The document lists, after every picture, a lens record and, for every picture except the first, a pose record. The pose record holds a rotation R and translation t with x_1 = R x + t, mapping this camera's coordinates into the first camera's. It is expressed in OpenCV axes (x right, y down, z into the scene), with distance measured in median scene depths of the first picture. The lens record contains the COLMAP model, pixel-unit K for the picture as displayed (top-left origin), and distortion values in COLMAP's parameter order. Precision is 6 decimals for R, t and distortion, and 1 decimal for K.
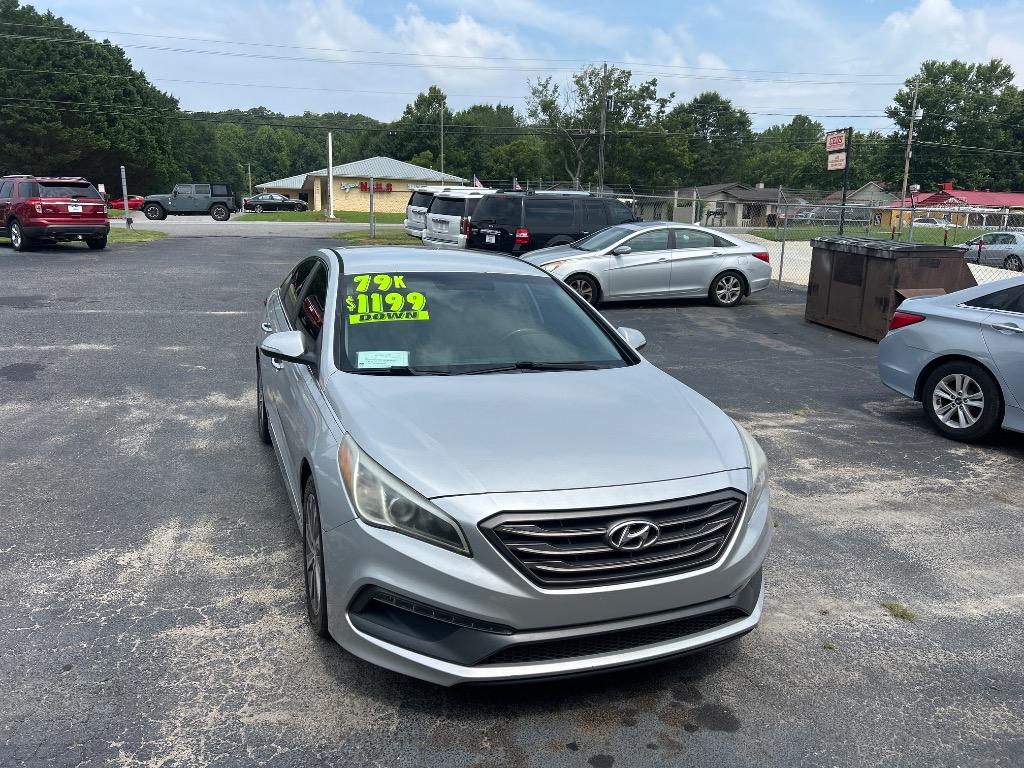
lens RADIAL K [[775.0, 0, 511.0], [0, 775.0, 383.7], [0, 0, 1]] dist [0.018726, -0.006648]
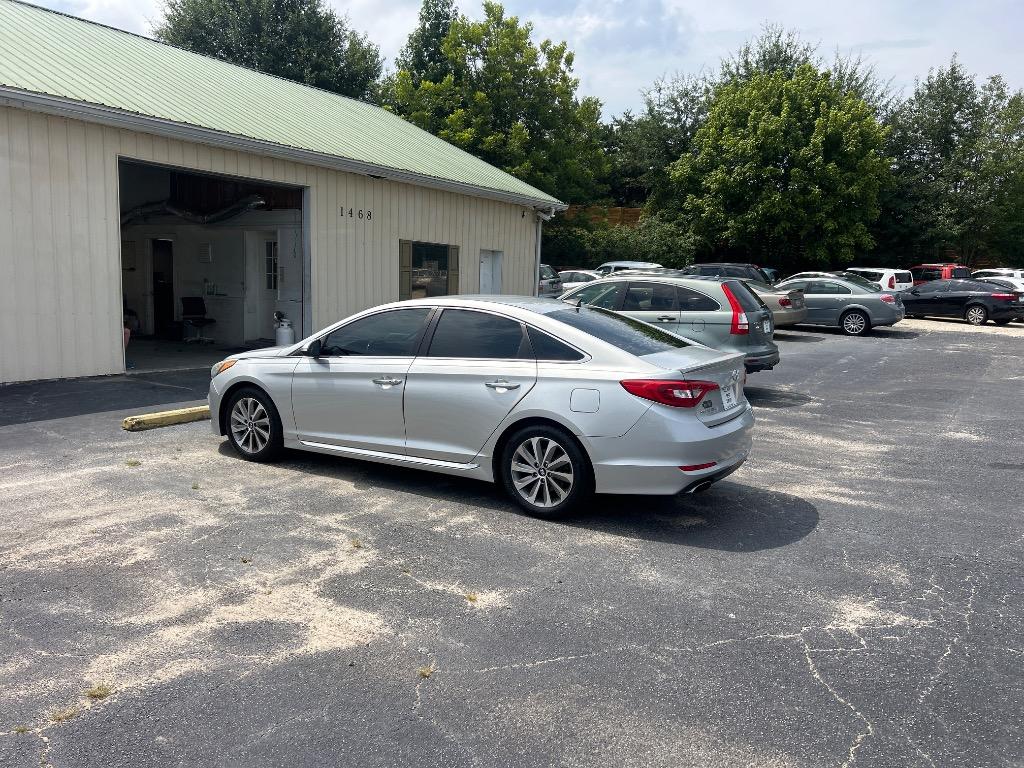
lens RADIAL K [[775.0, 0, 517.6], [0, 775.0, 384.9], [0, 0, 1]] dist [0.018726, -0.006648]
pose [[-0.788257, 0.034900, -0.614355, 0.527631], [-0.171466, 0.946389, 0.273764, -0.320797], [0.590974, 0.321138, -0.740014, 1.658854]]
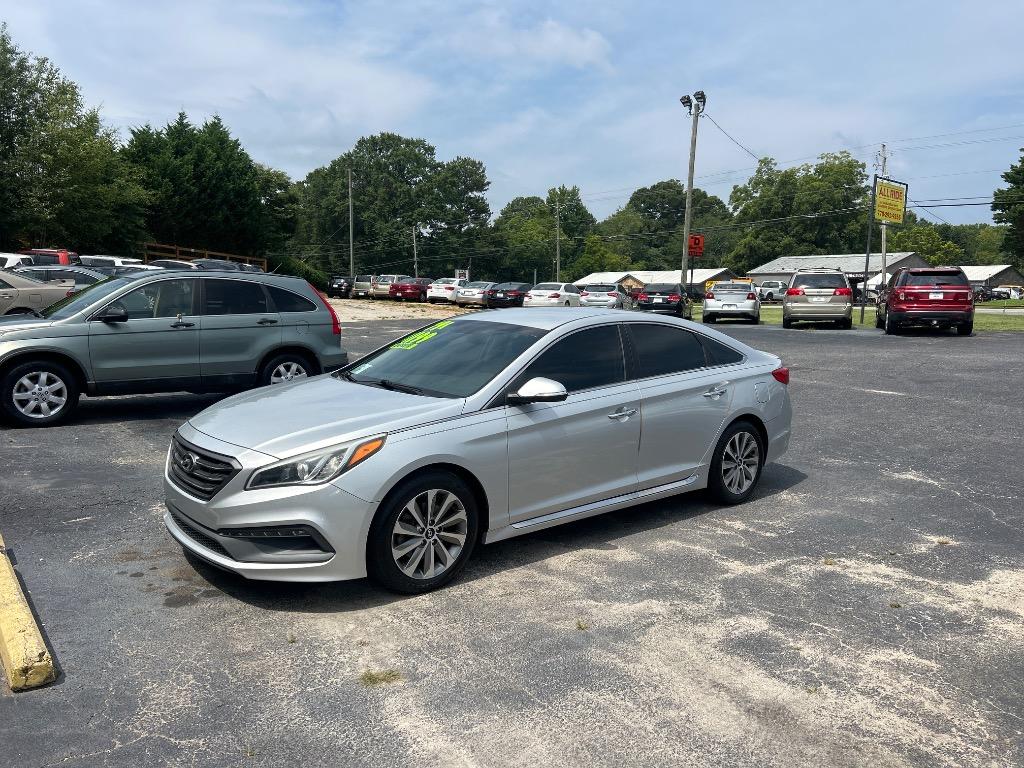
lens RADIAL K [[775.0, 0, 516.0], [0, 775.0, 386.1], [0, 0, 1]] dist [0.018726, -0.006648]
pose [[0.326870, 0.098317, -0.939941, 0.798884], [-0.207633, 0.977745, 0.030066, -0.060597], [0.921979, 0.185335, 0.340010, 0.448955]]
